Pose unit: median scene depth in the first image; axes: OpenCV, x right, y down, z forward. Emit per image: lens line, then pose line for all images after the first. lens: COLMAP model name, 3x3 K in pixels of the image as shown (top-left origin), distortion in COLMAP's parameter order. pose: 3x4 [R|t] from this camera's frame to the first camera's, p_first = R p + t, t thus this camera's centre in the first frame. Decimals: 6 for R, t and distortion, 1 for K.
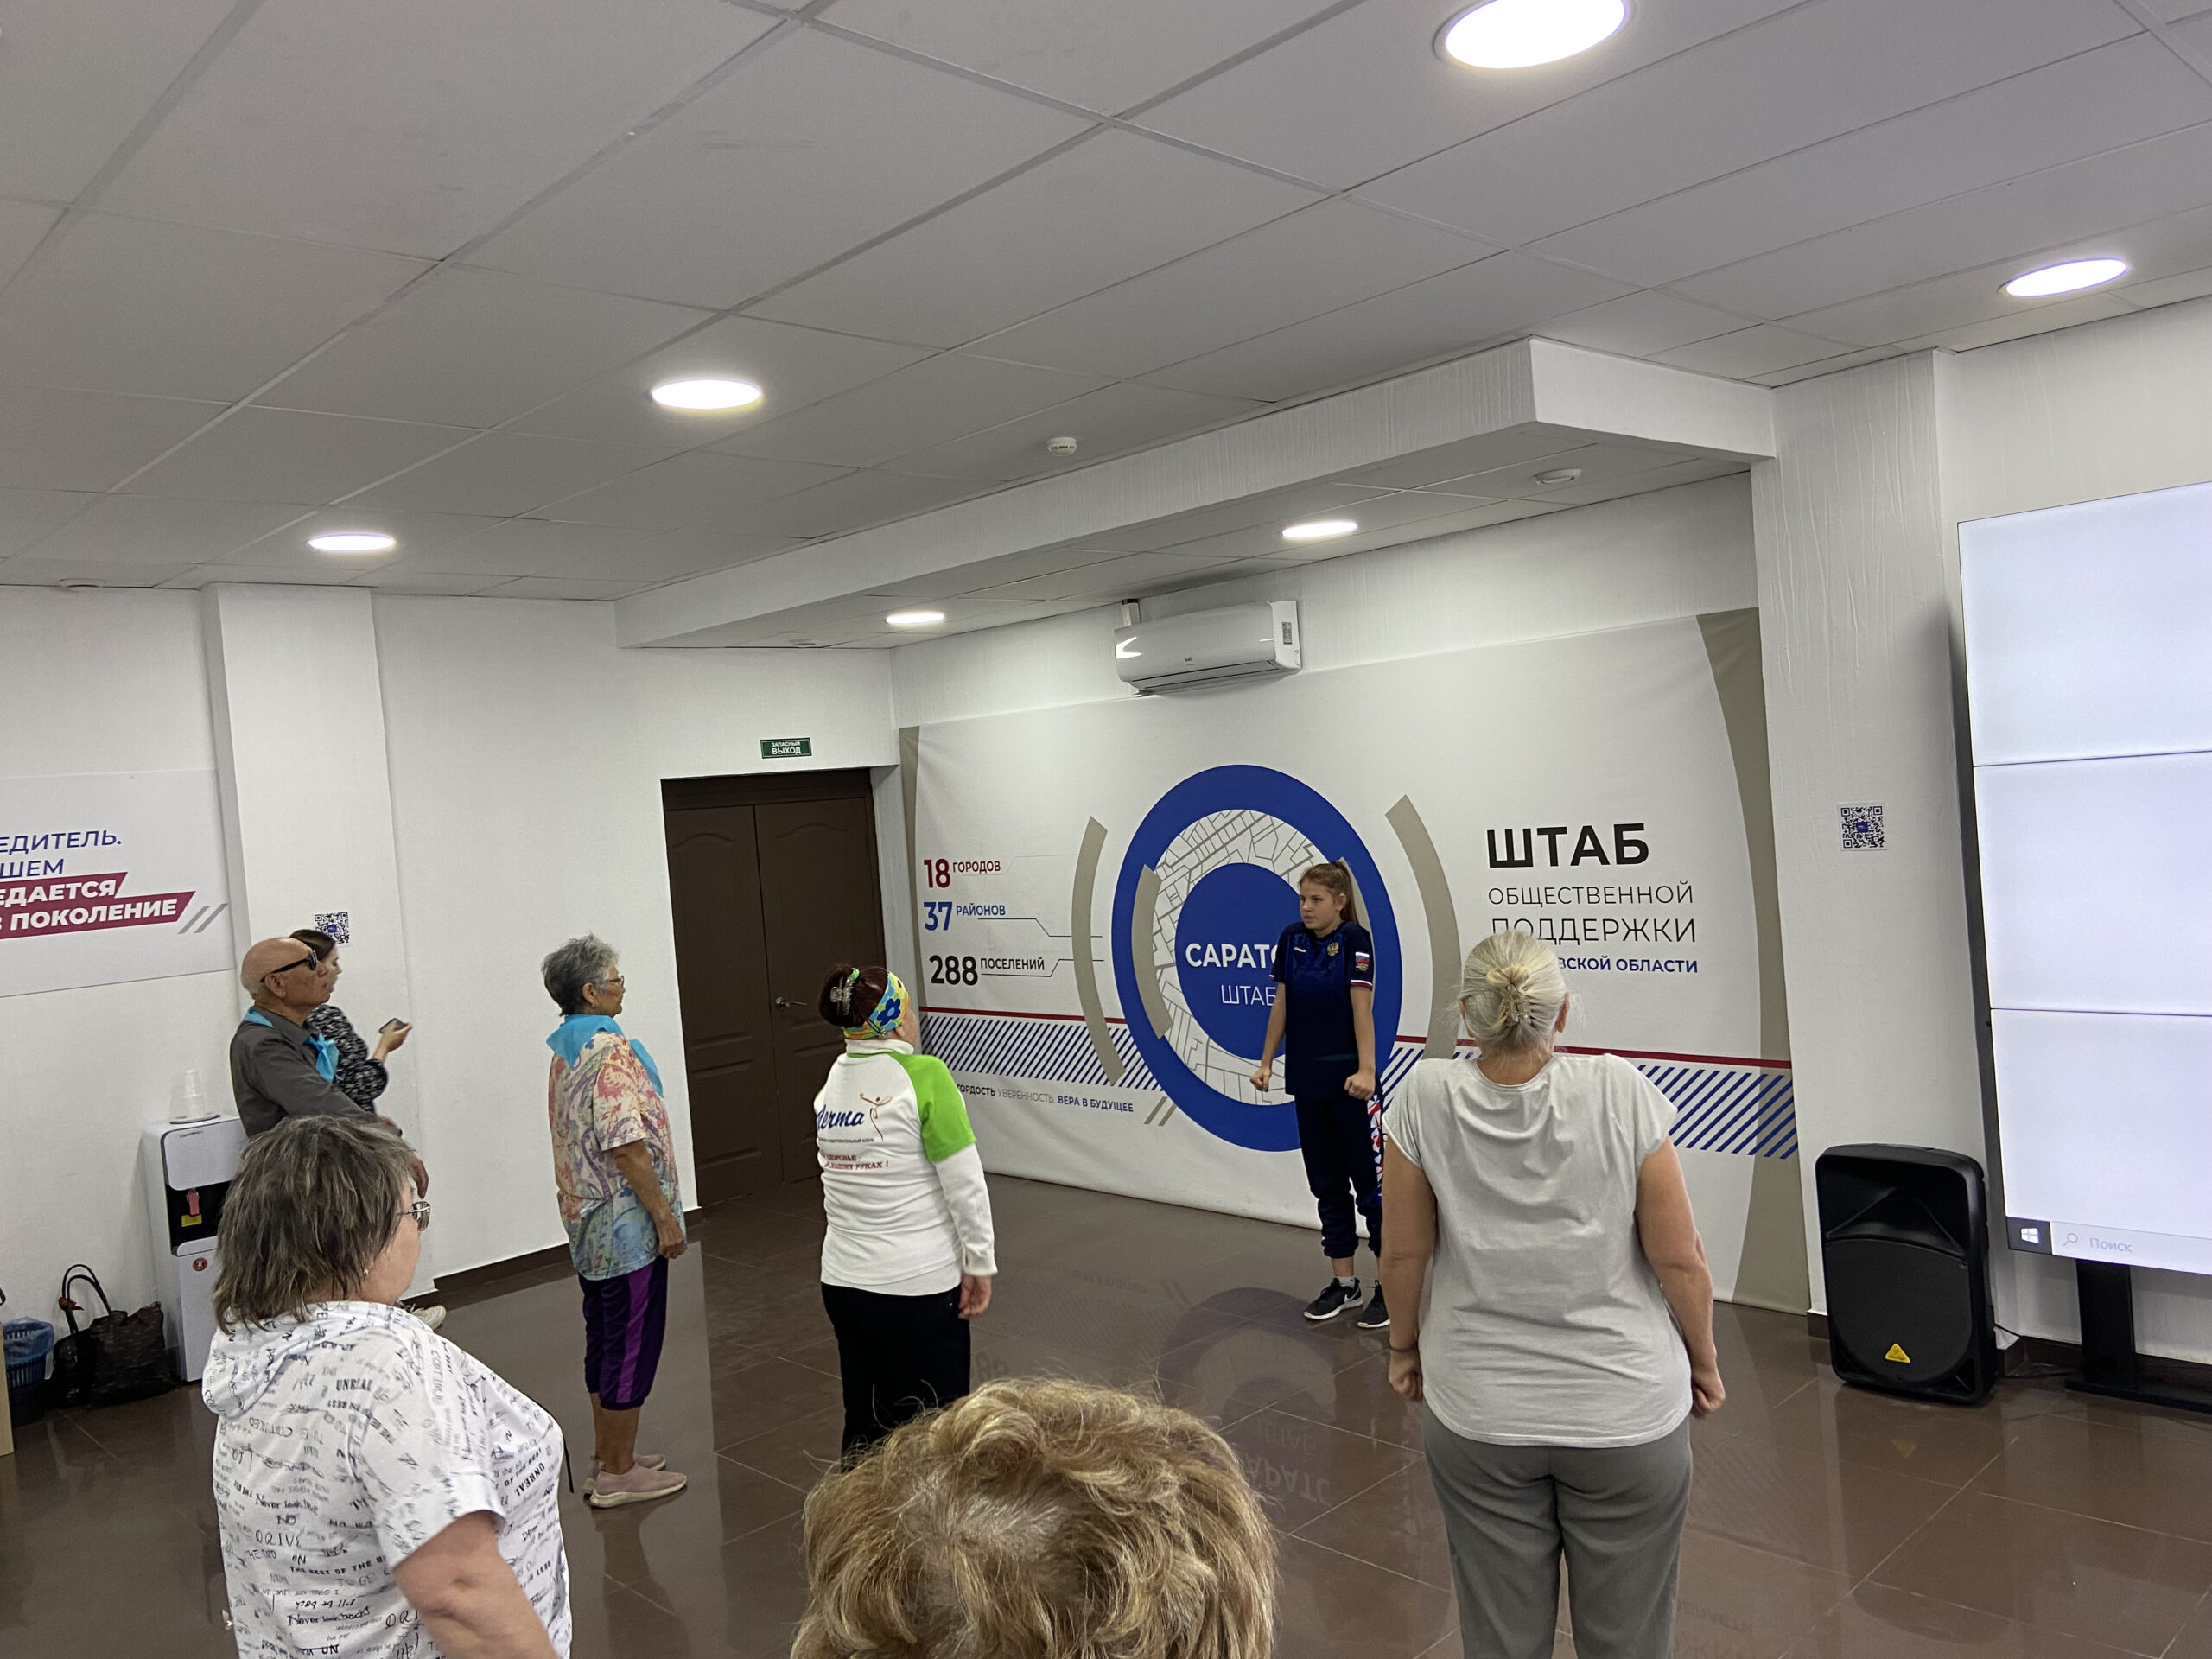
lens RADIAL K [[1669.2, 0, 1129.3], [0, 1669.2, 839.9], [0, 0, 1]] dist [0.134676, -0.151069]
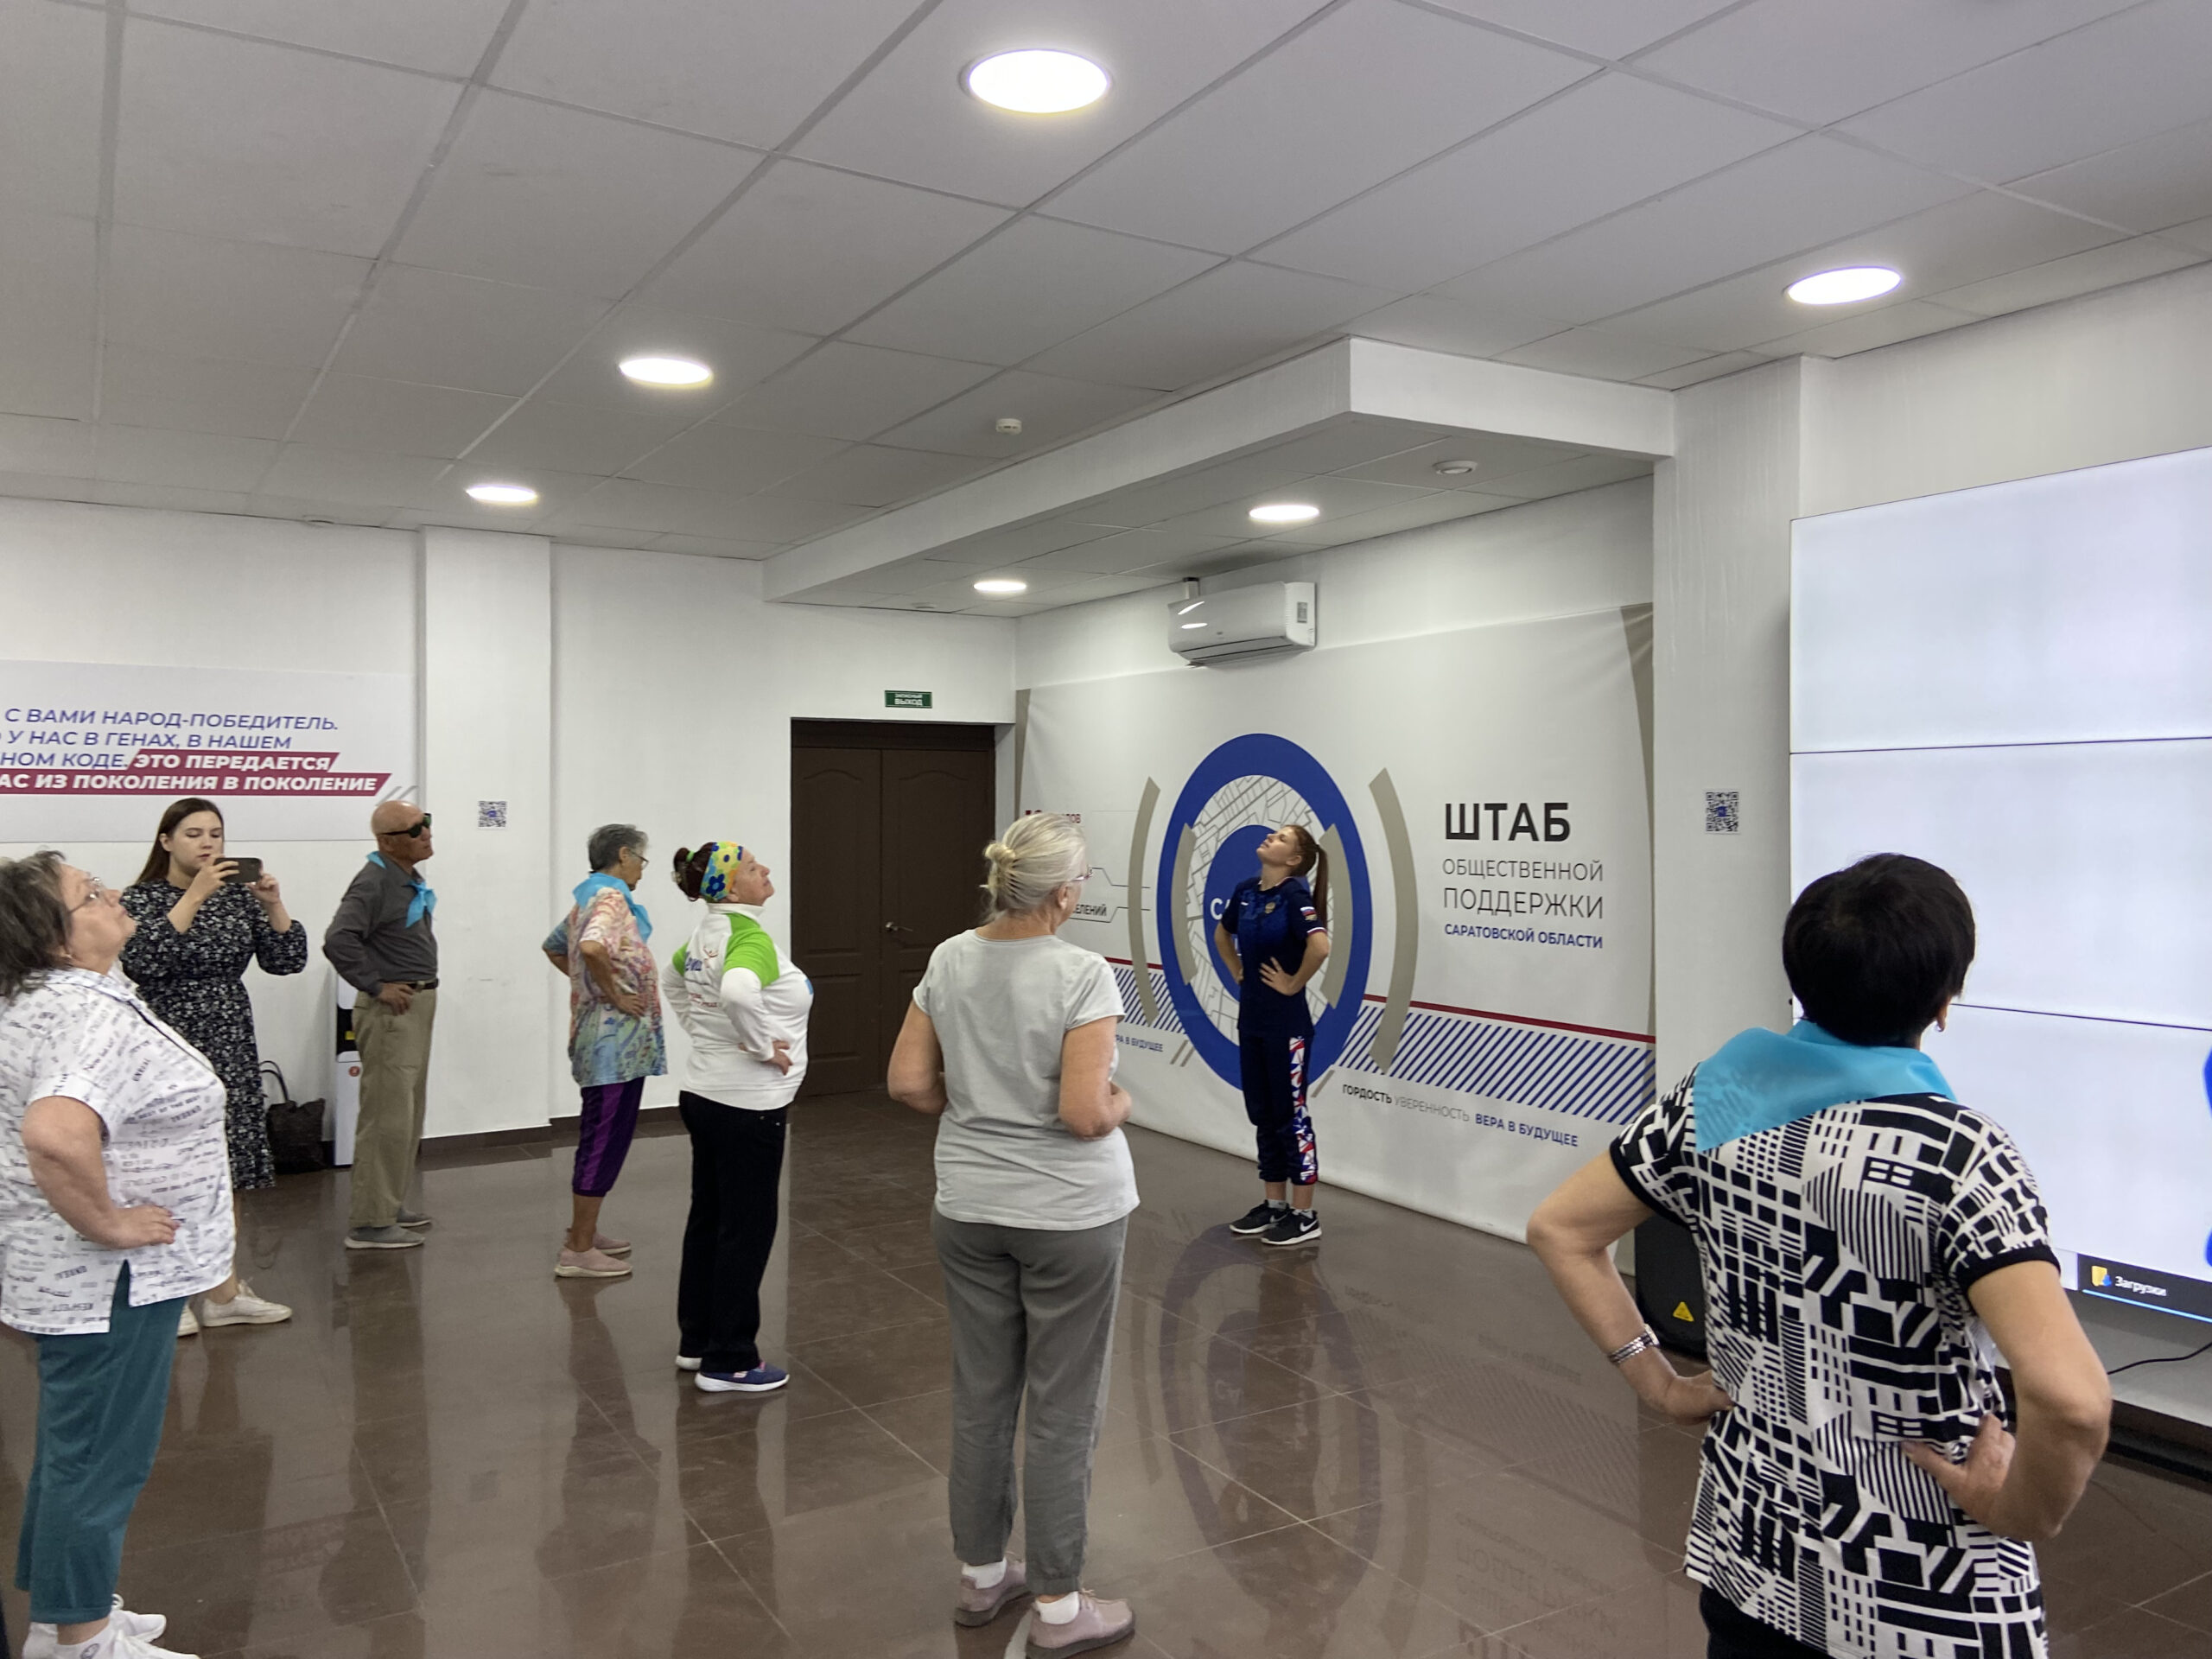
lens RADIAL K [[1669.2, 0, 1091.1], [0, 1669.2, 798.0], [0, 0, 1]] dist [0.134676, -0.151069]
pose [[0.968863, 0.077331, -0.235211, 0.246929], [-0.084121, 0.996275, -0.018959, 0.029722], [0.232868, 0.038155, 0.971760, -0.078017]]
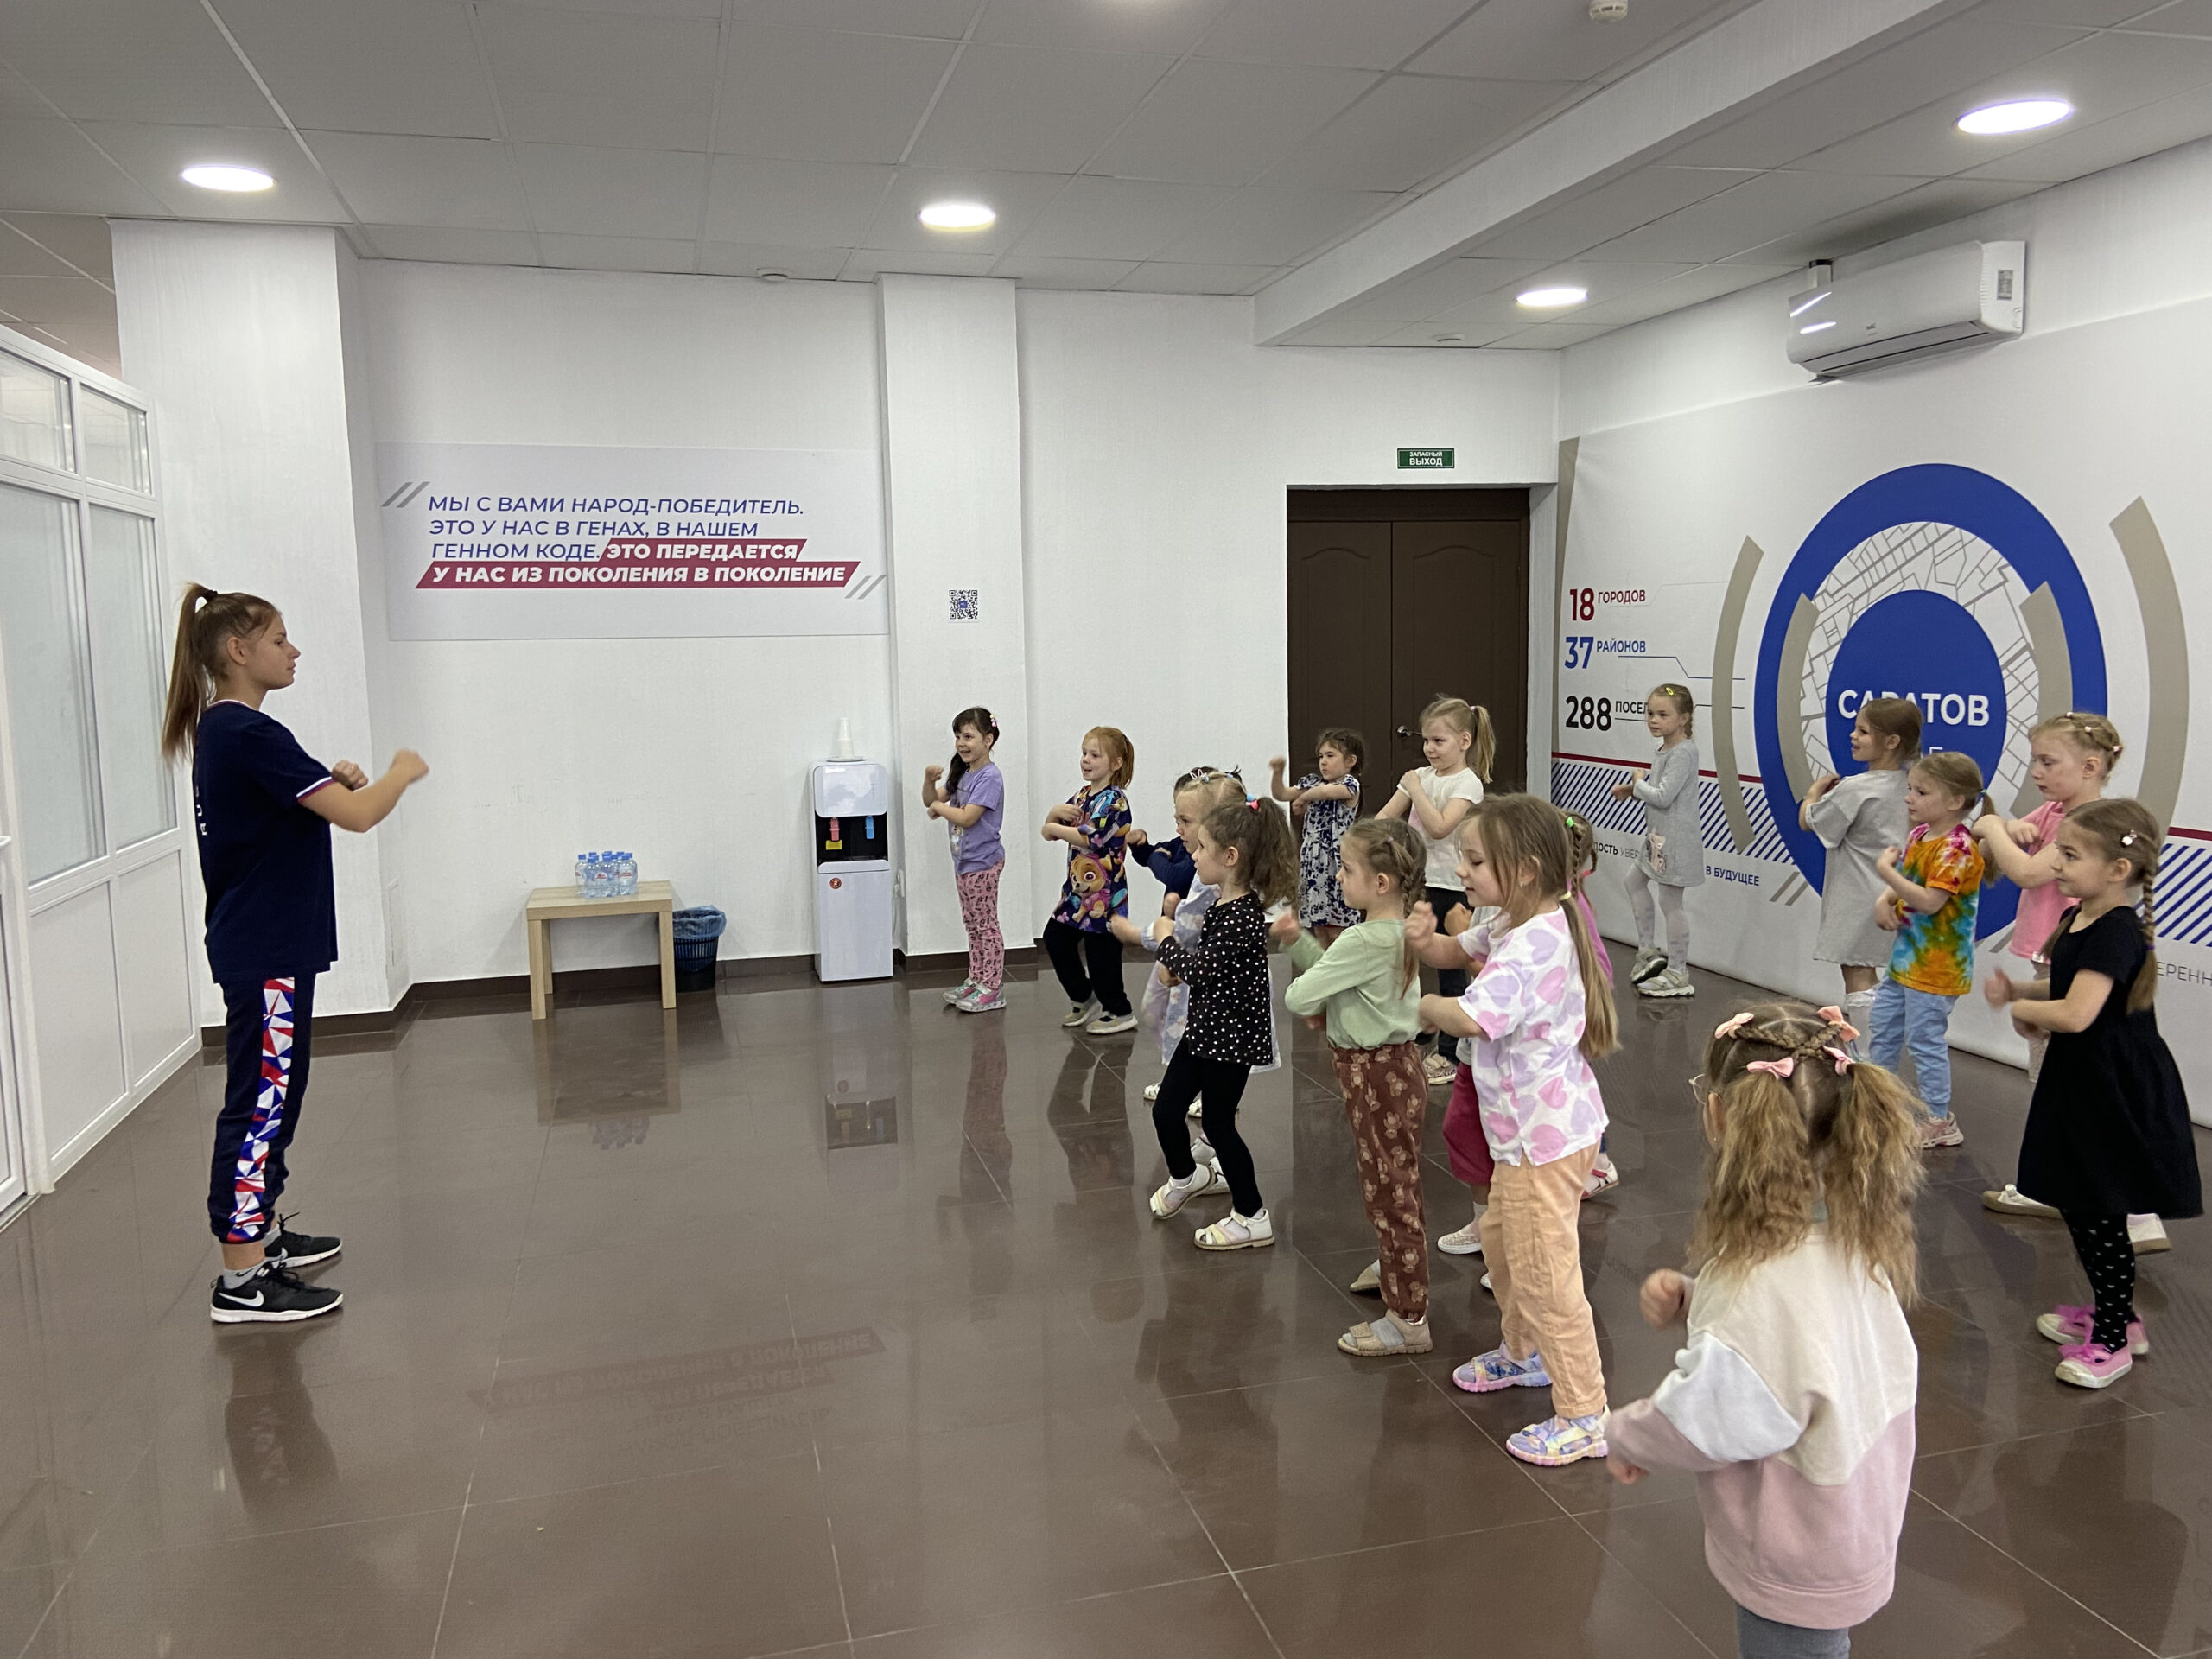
lens RADIAL K [[1669.2, 0, 1121.0], [0, 1669.2, 803.3], [0, 0, 1]] dist [0.134676, -0.151069]
pose [[0.874323, 0.111504, -0.472362, 0.151077], [-0.063730, 0.991201, 0.116017, 0.051017], [0.481142, -0.071333, 0.873736, 0.113808]]
